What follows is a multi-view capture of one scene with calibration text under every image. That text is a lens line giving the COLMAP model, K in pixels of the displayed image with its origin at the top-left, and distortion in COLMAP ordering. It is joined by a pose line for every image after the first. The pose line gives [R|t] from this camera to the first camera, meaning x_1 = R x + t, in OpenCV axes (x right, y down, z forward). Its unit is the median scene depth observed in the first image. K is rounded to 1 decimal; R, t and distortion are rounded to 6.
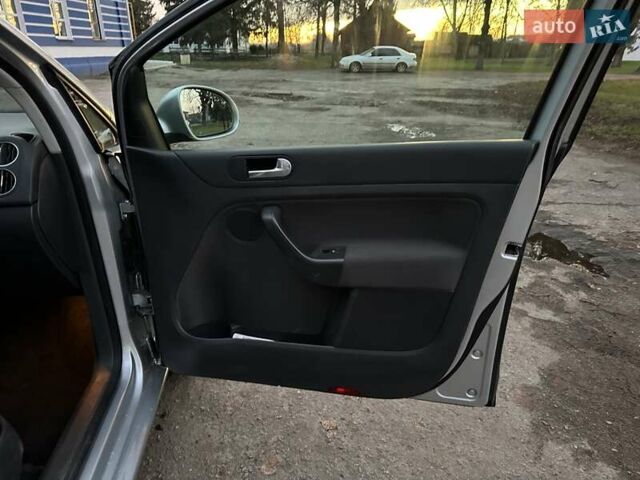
lens RADIAL K [[448.3, 0, 320.0], [0, 448.3, 240.0], [0, 0, 1]] dist [0.036838, -0.030100]
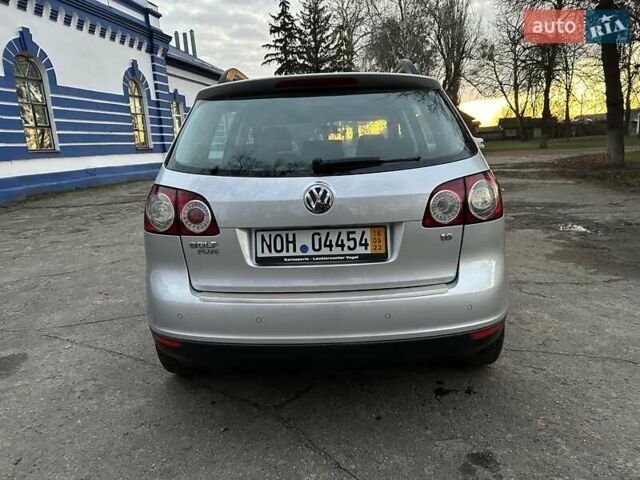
lens RADIAL K [[455.8, 0, 320.0], [0, 455.8, 240.0], [0, 0, 1]] dist [0.004600, -0.003331]
pose [[0.988643, -0.031821, -0.146876, -0.035022], [0.003452, 0.981877, -0.189487, 0.062097], [0.150243, 0.186828, 0.970836, -0.142090]]
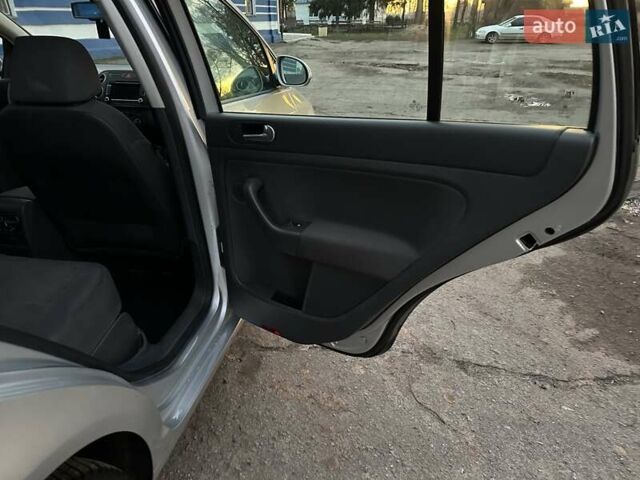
lens RADIAL K [[455.8, 0, 320.0], [0, 455.8, 240.0], [0, 0, 1]] dist [0.004600, -0.003331]
pose [[0.962216, 0.104748, -0.251335, 0.014419], [-0.092014, 0.993830, 0.061924, 0.018657], [0.256270, -0.036458, 0.965917, -0.050286]]
